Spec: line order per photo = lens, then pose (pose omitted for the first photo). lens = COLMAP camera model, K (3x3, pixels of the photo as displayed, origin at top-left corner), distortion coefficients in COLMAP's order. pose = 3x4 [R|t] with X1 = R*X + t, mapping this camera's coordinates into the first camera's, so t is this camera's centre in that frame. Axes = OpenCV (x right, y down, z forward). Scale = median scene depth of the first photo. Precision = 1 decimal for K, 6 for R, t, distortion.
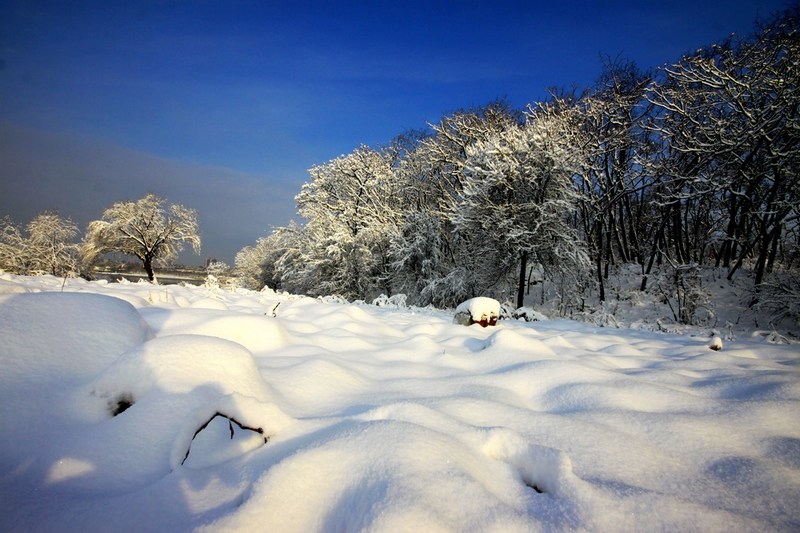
lens RADIAL K [[366.0, 0, 400.5], [0, 366.0, 272.7], [0, 0, 1]] dist [0.002973, -0.009127]
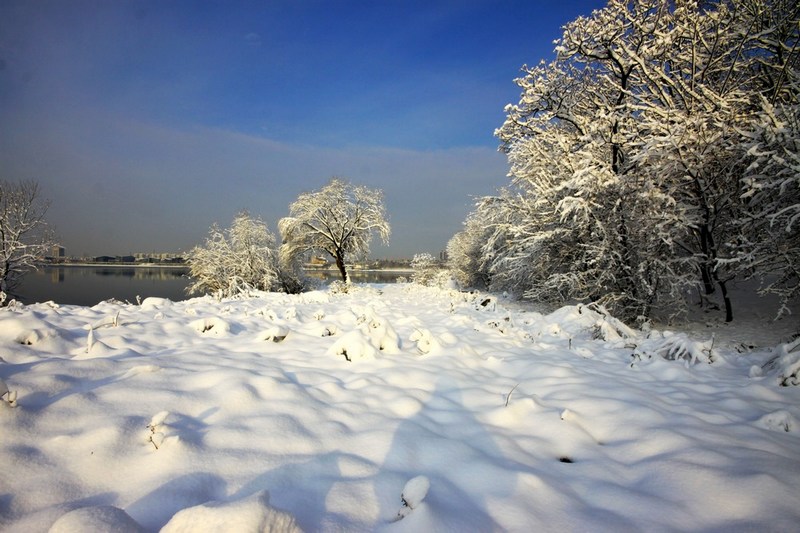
lens RADIAL K [[366.0, 0, 400.5], [0, 366.0, 272.7], [0, 0, 1]] dist [0.002973, -0.009127]
pose [[0.817669, -0.048164, -0.573670, -0.092486], [0.068644, 0.997542, 0.014090, 0.000813], [0.571581, -0.050900, 0.818965, 0.454921]]
